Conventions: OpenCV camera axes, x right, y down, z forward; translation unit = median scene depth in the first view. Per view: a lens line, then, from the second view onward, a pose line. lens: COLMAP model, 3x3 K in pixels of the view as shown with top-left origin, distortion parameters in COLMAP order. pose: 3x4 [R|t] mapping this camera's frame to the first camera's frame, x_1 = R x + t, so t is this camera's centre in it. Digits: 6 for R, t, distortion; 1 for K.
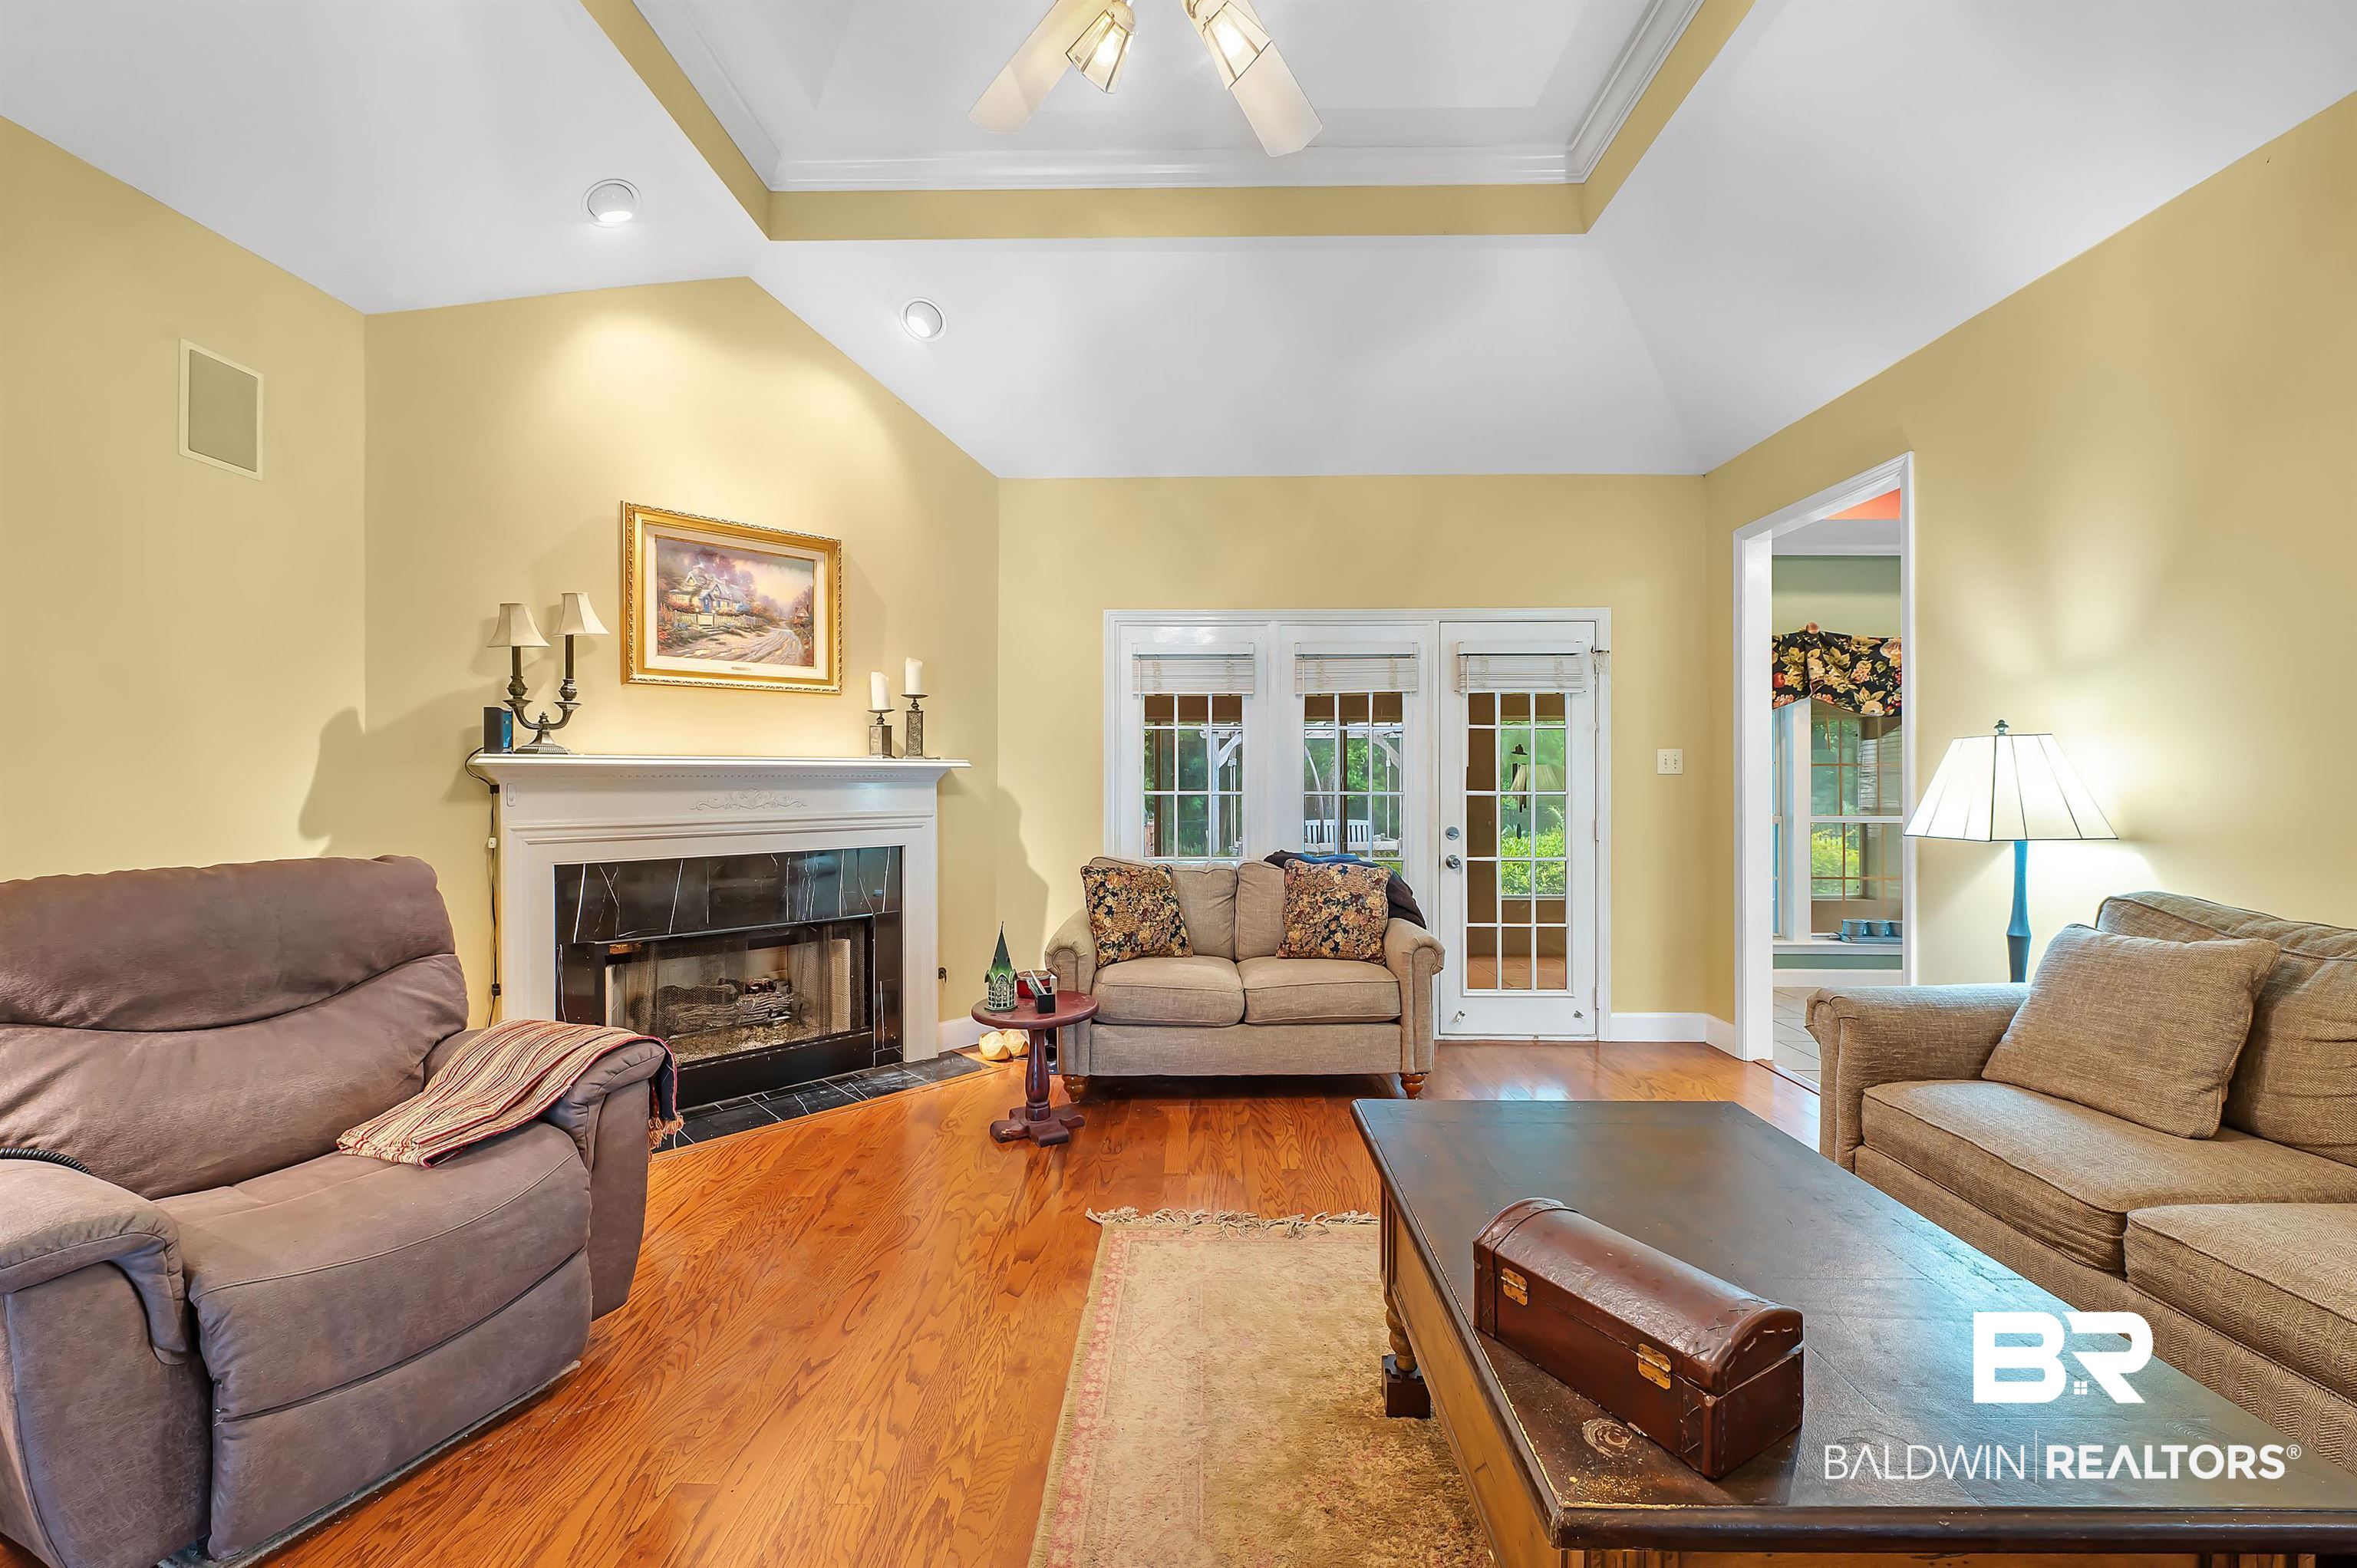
lens RADIAL K [[924.5, 0, 1182.9], [0, 924.5, 781.5], [0, 0, 1]] dist [-0.003973, -0.001189]
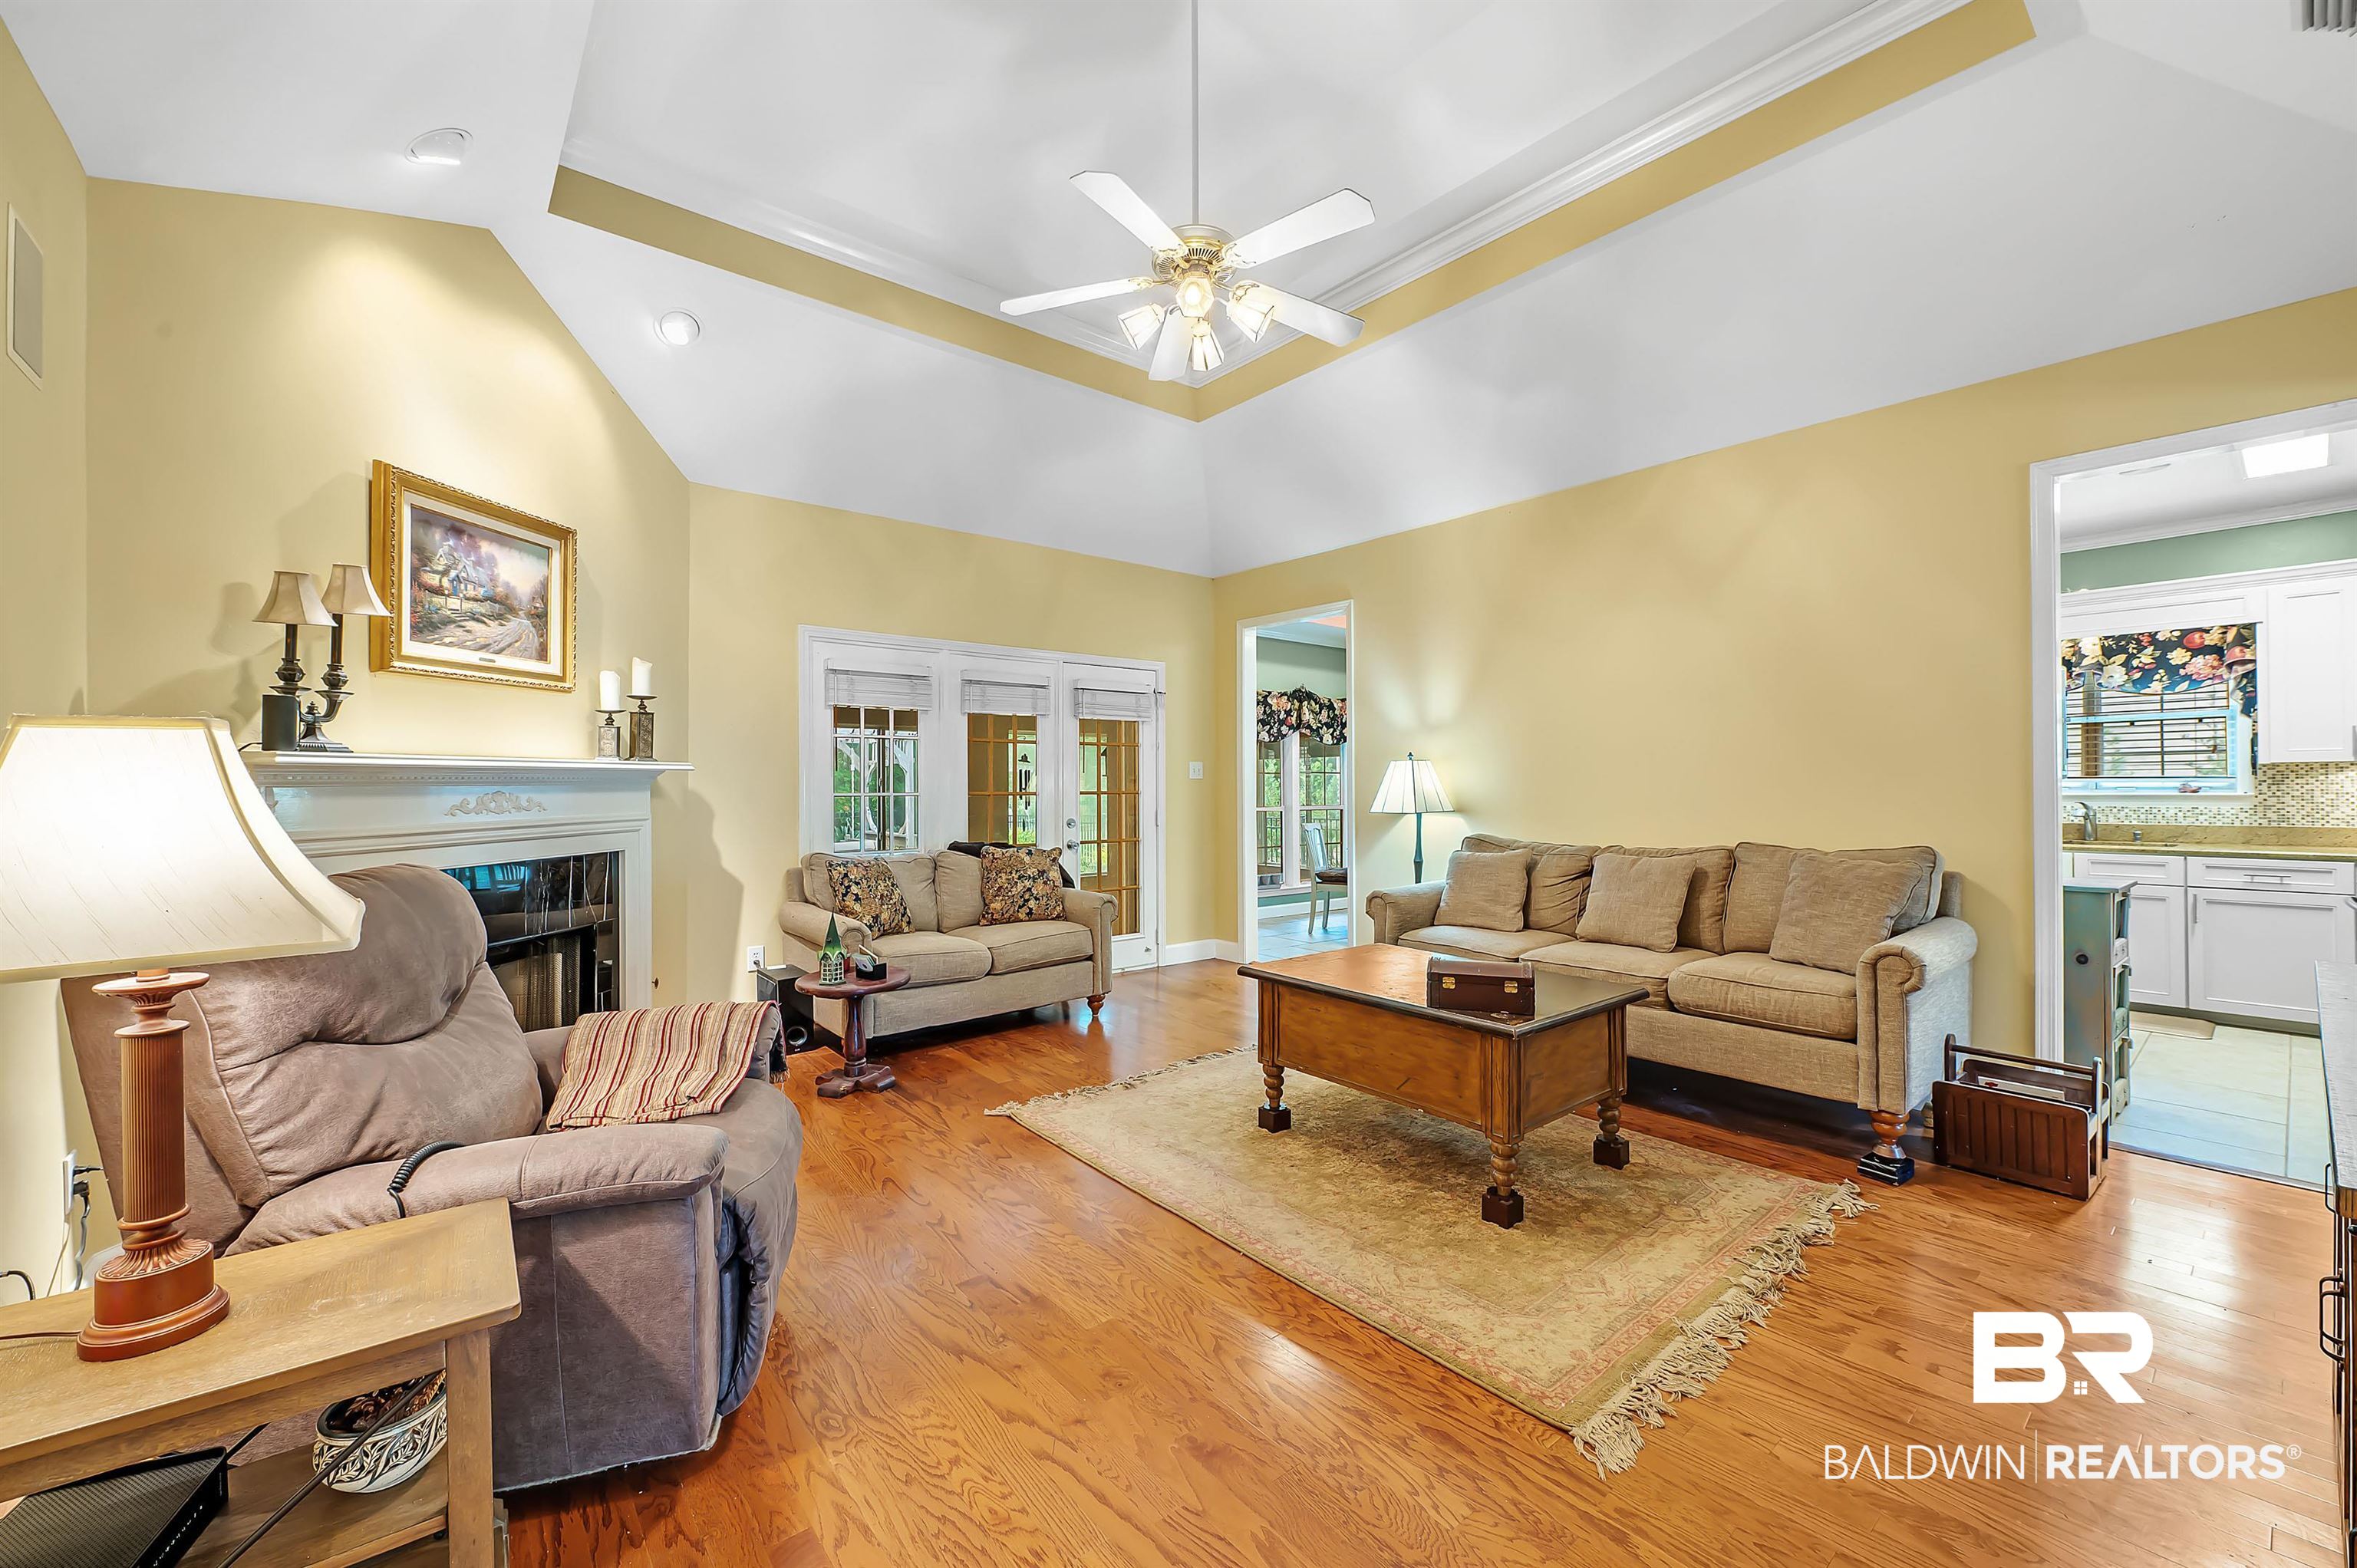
lens RADIAL K [[924.5, 0, 1179.2], [0, 924.5, 781.6], [0, 0, 1]] dist [-0.003973, -0.001189]
pose [[0.764396, 0.000701, 0.644747, -0.510335], [0.002298, 0.999990, -0.003813, 0.002263], [-0.644743, 0.004396, 0.764386, -0.125762]]
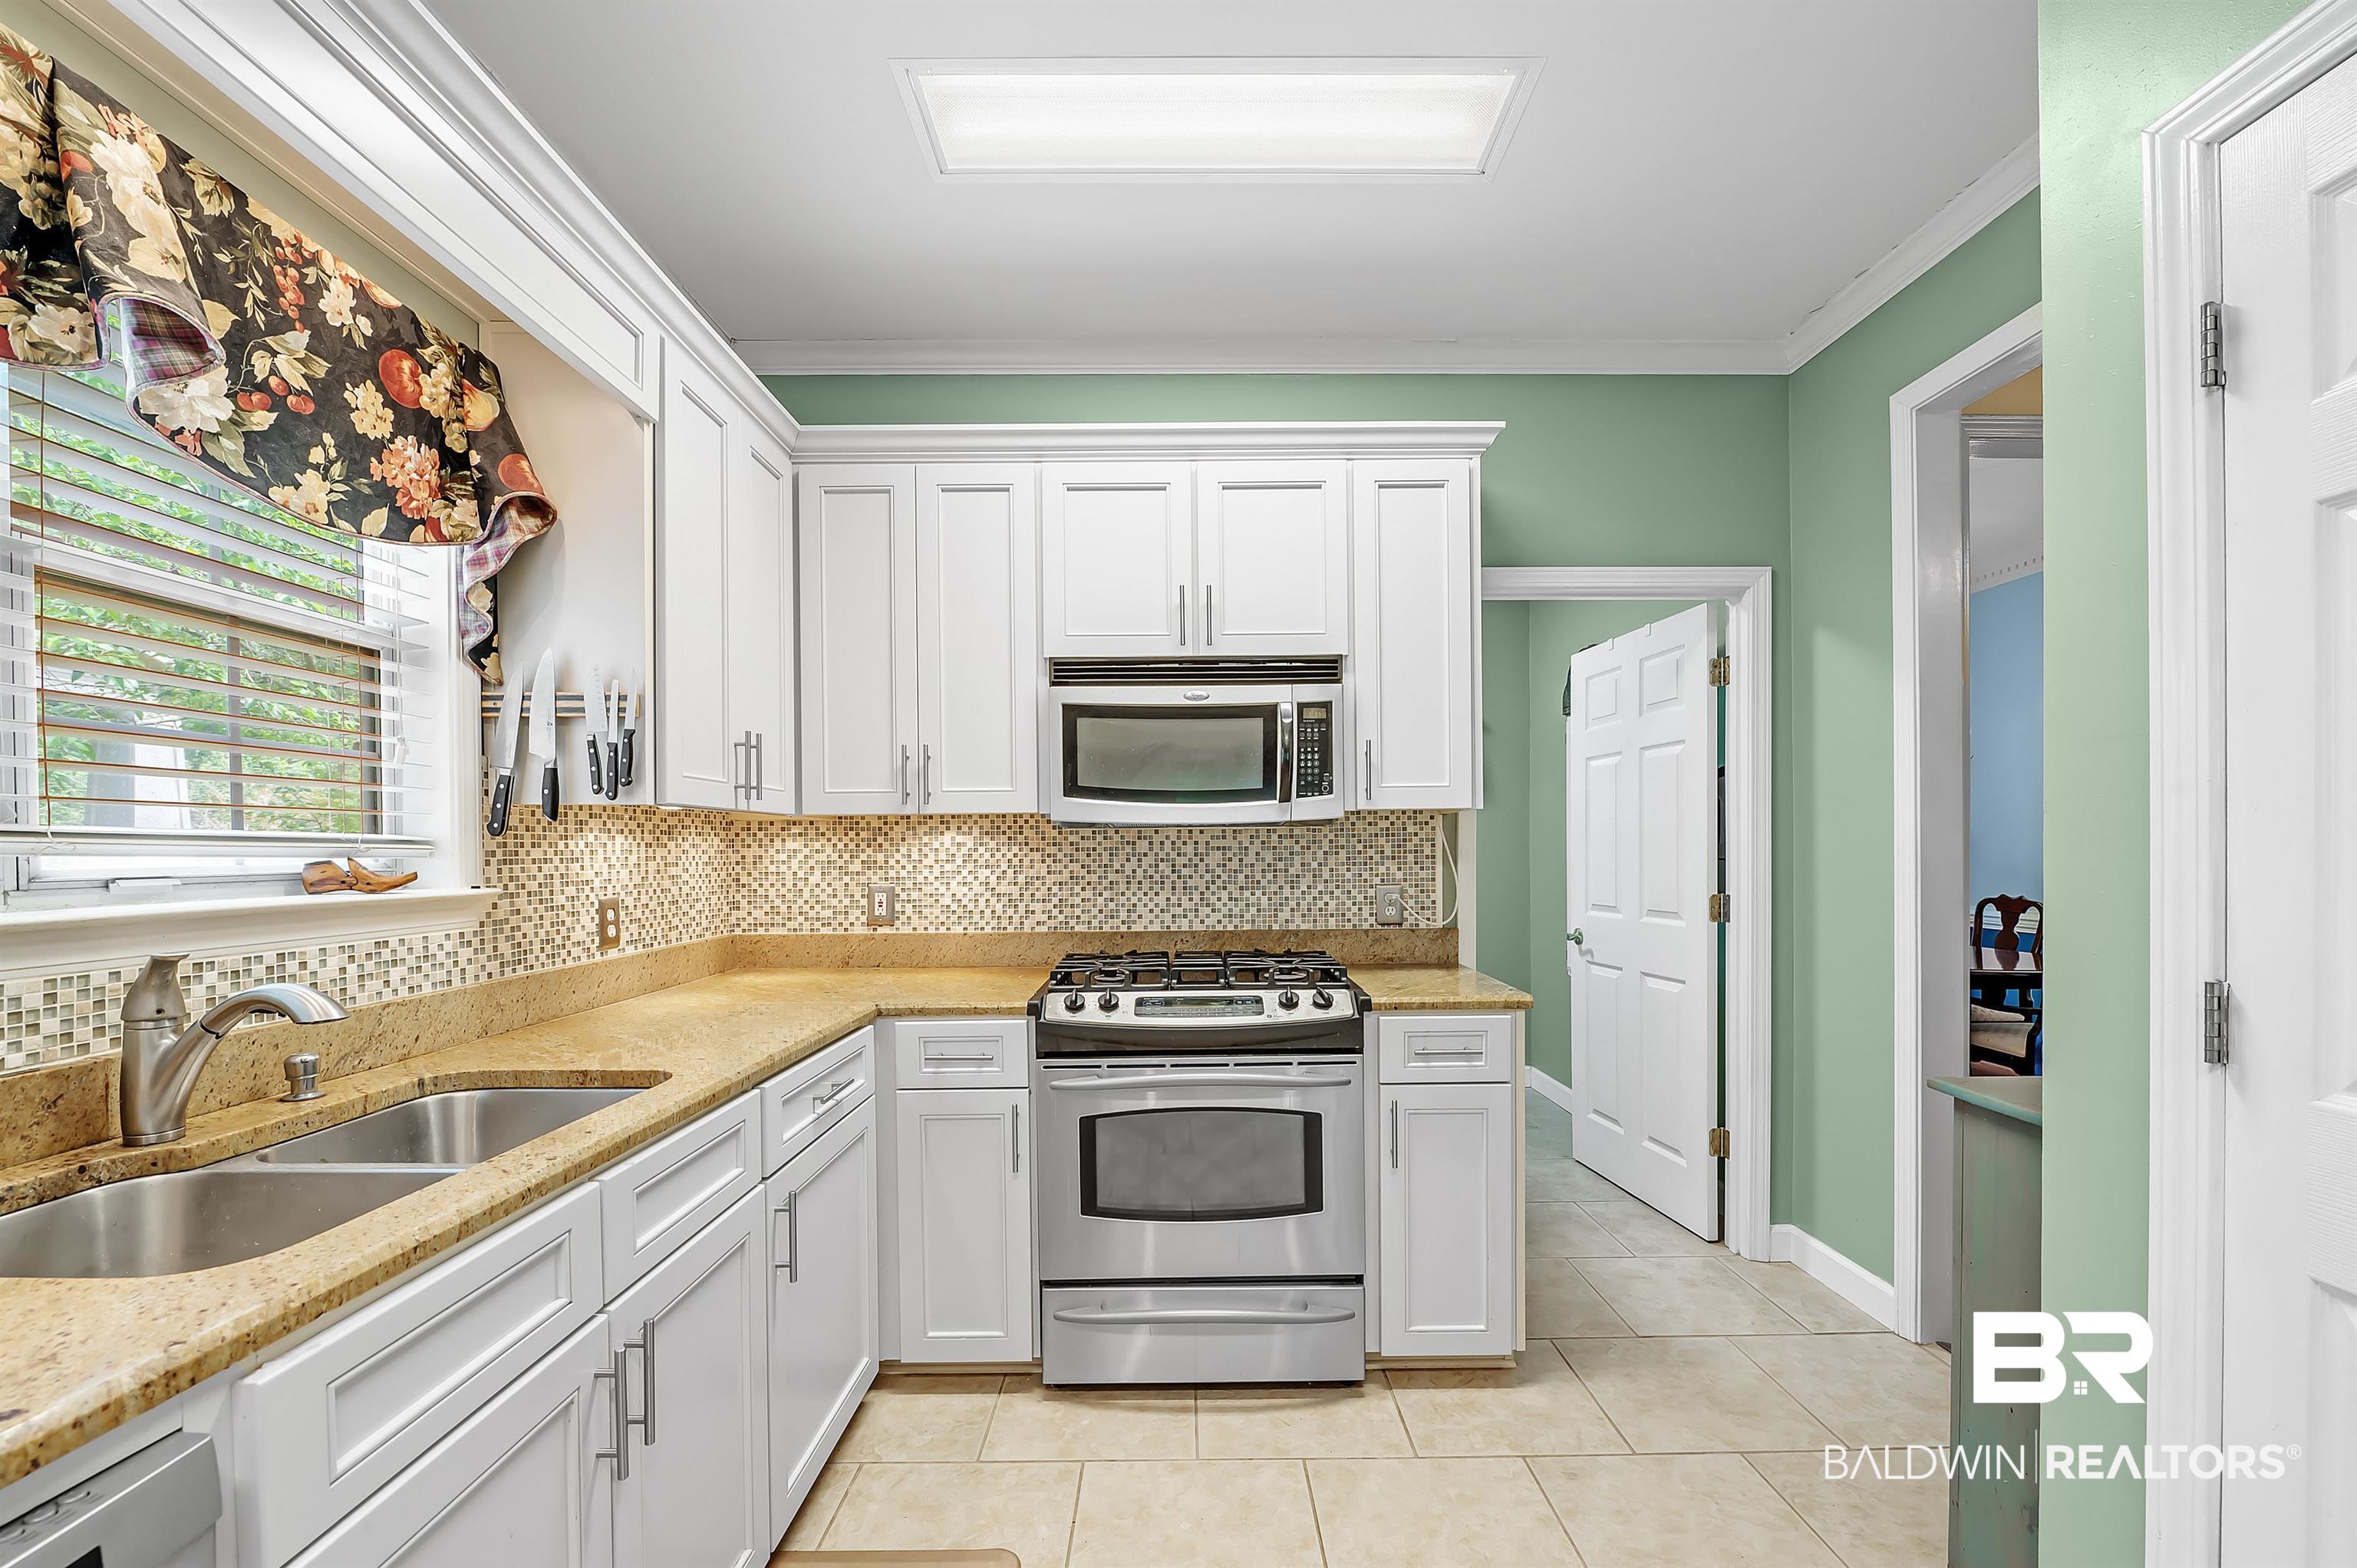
lens RADIAL K [[924.5, 0, 1201.0], [0, 924.5, 852.3], [0, 0, 1]] dist [-0.003973, -0.001189]
pose [[-0.999595, 0.006376, -0.027723, 1.150551], [0.006419, 0.999978, -0.001488, 0.002593], [0.027712, -0.001665, -0.999615, 0.348996]]
